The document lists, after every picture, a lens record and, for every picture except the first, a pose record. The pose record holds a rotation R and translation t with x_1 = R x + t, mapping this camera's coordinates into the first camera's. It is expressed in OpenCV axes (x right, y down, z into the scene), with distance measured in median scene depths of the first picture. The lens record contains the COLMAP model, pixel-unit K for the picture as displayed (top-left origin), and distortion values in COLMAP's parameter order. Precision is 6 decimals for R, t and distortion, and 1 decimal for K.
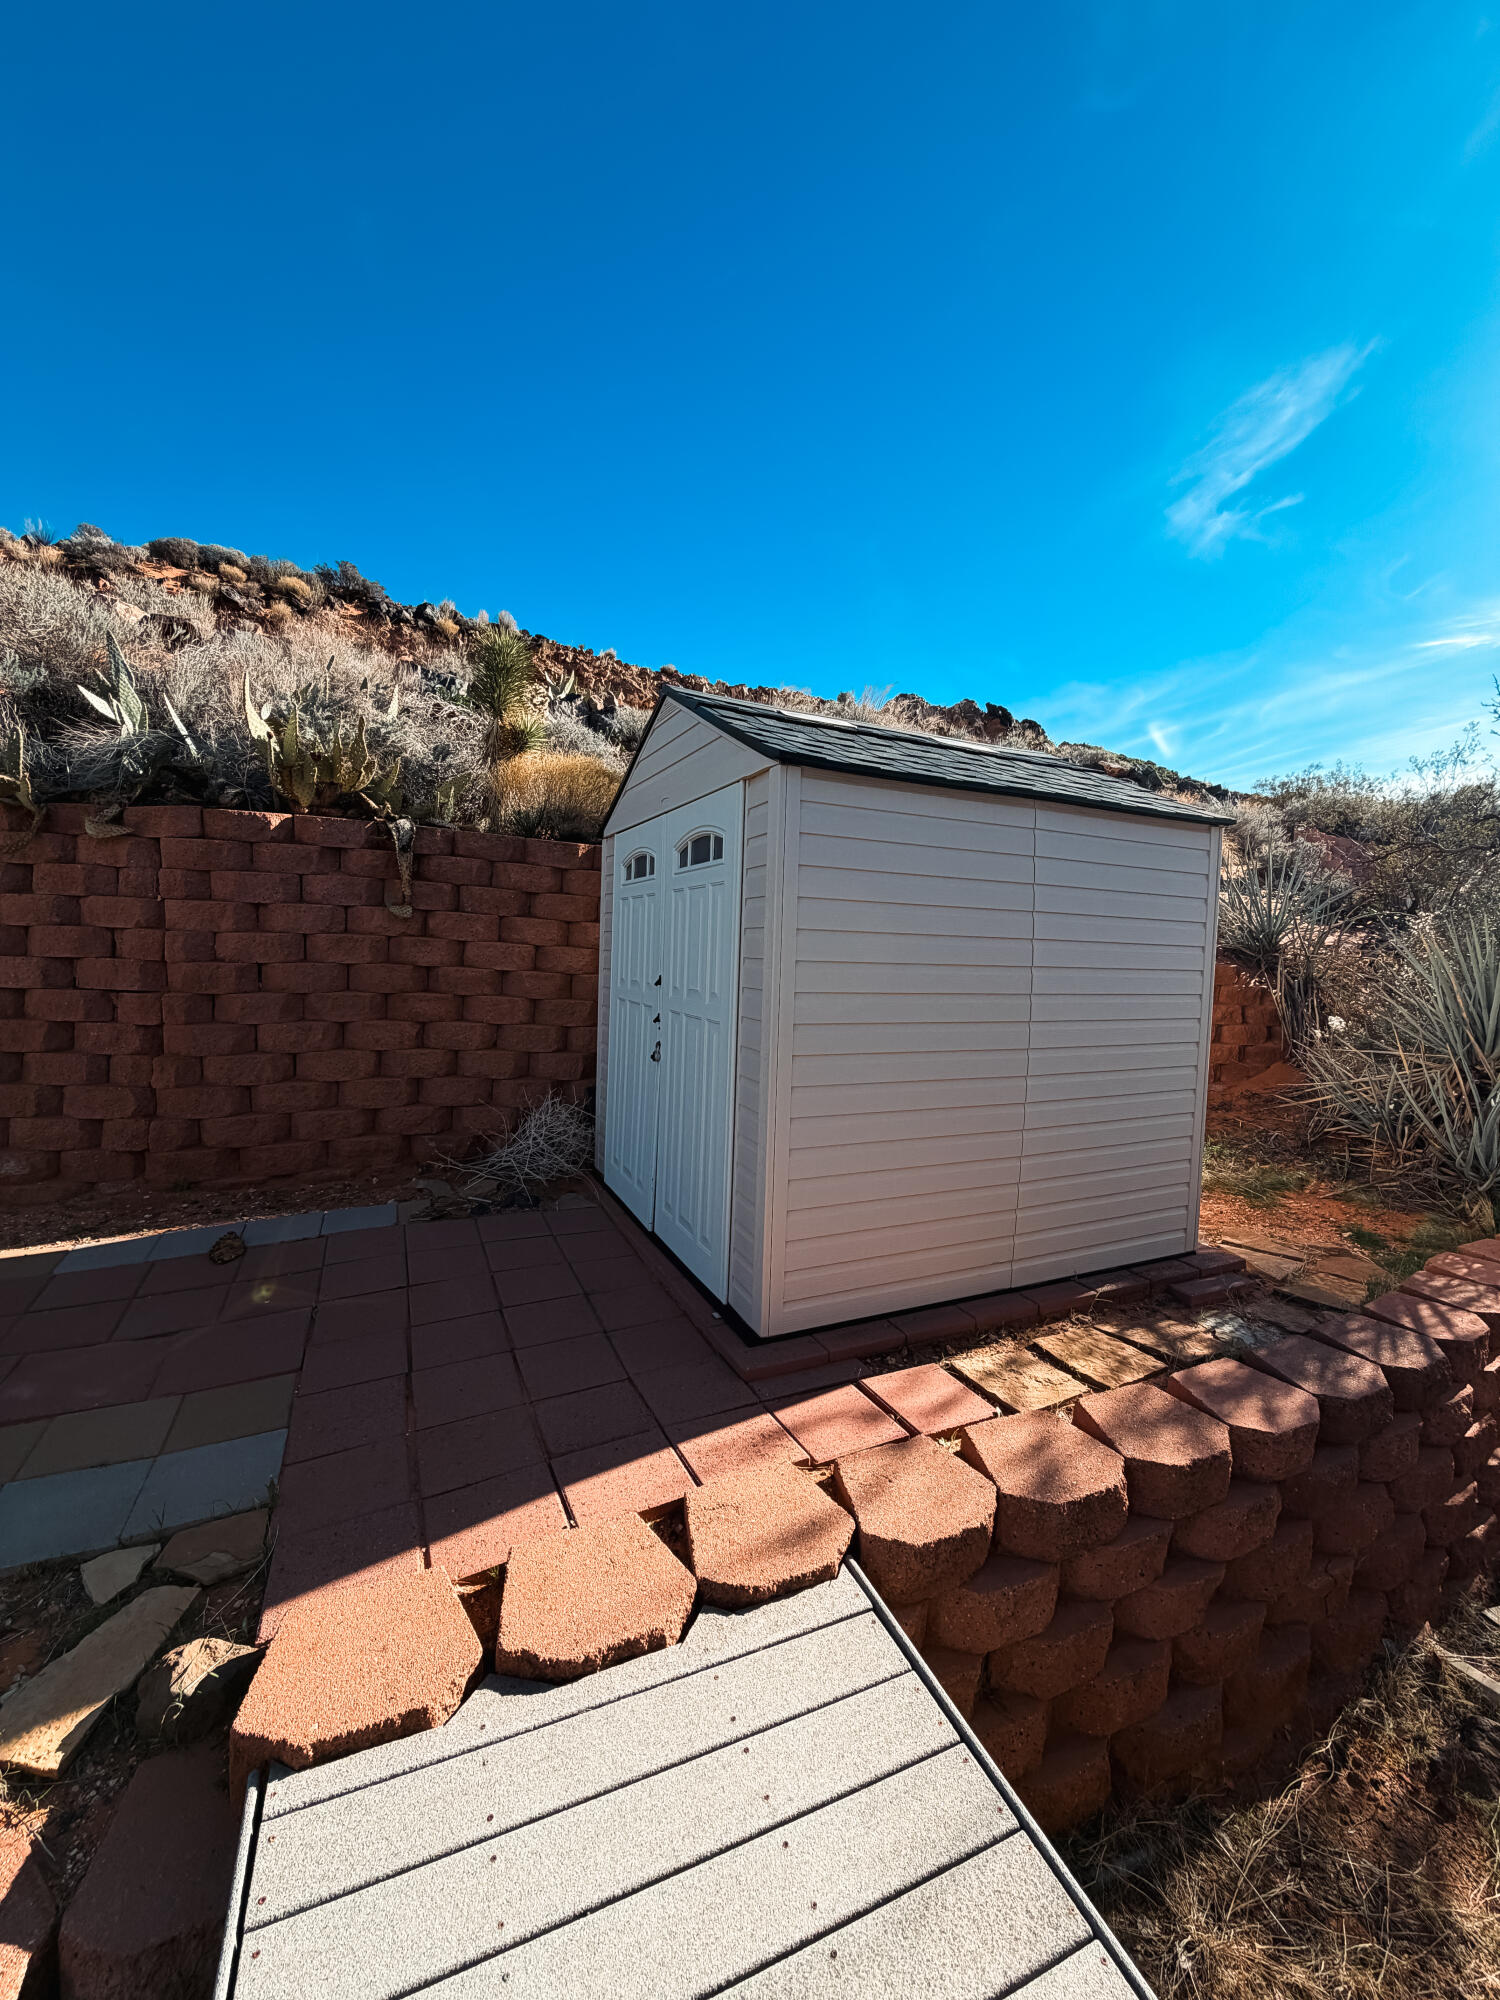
lens RADIAL K [[798.0, 0, 750.0], [0, 798.0, 1000.0], [0, 0, 1]] dist [-0.000212, -0.000054]
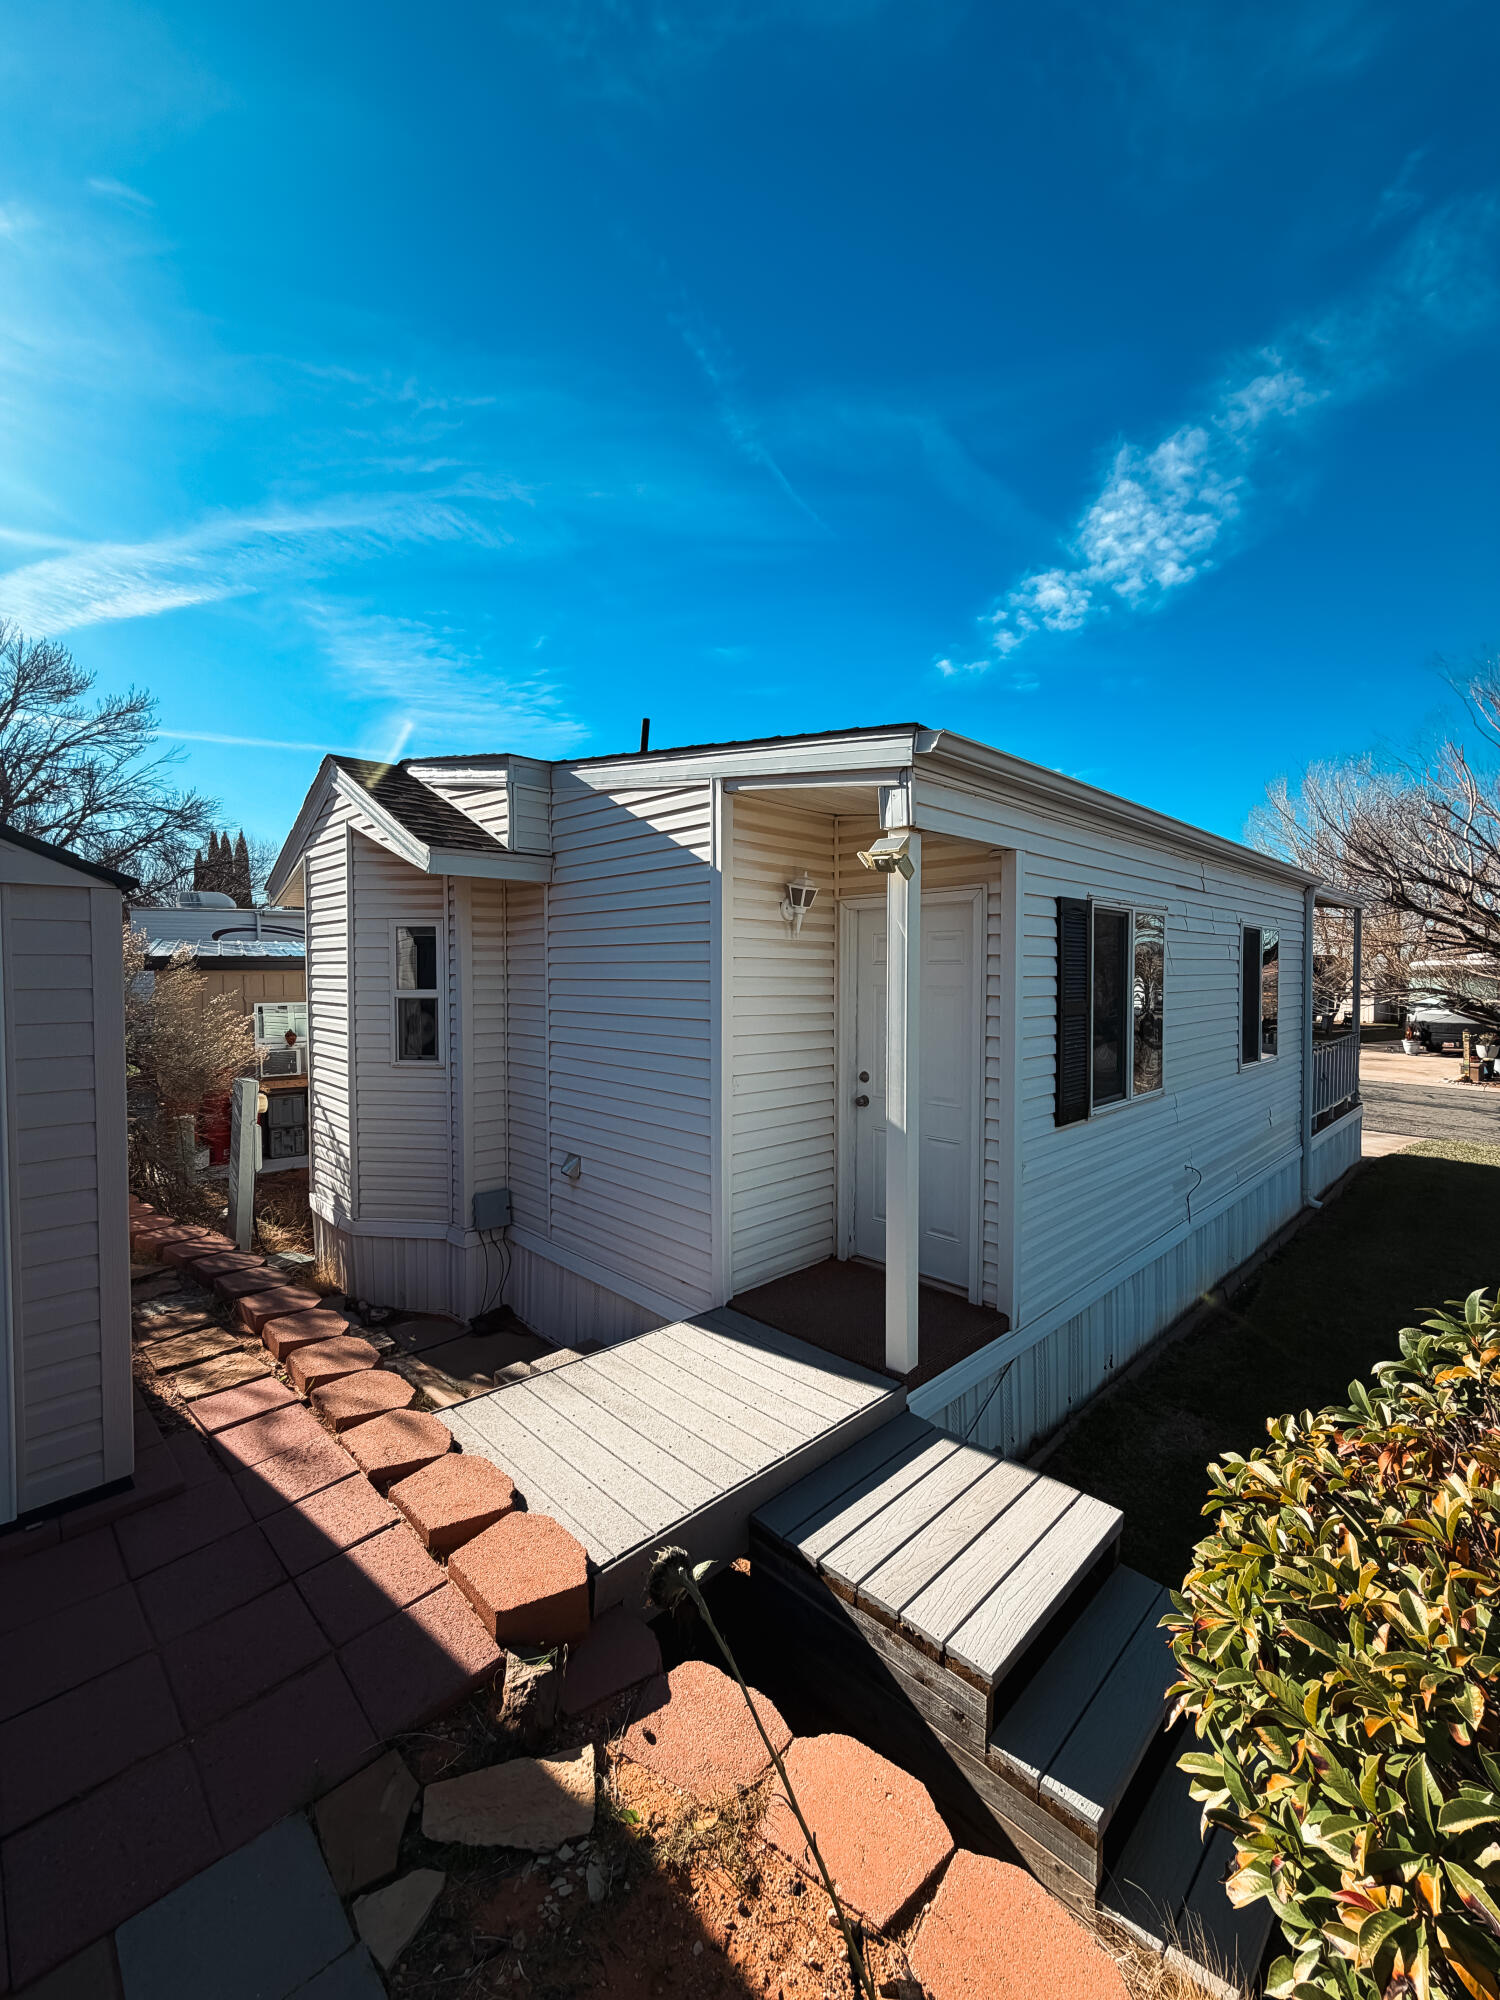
lens RADIAL K [[798.0, 0, 750.0], [0, 798.0, 1000.0], [0, 0, 1]] dist [-0.000212, -0.000054]
pose [[-0.362099, -0.064143, 0.929930, -1.196745], [0.049660, 0.994885, 0.087960, -0.211300], [-0.930816, 0.078030, -0.357062, 0.638506]]
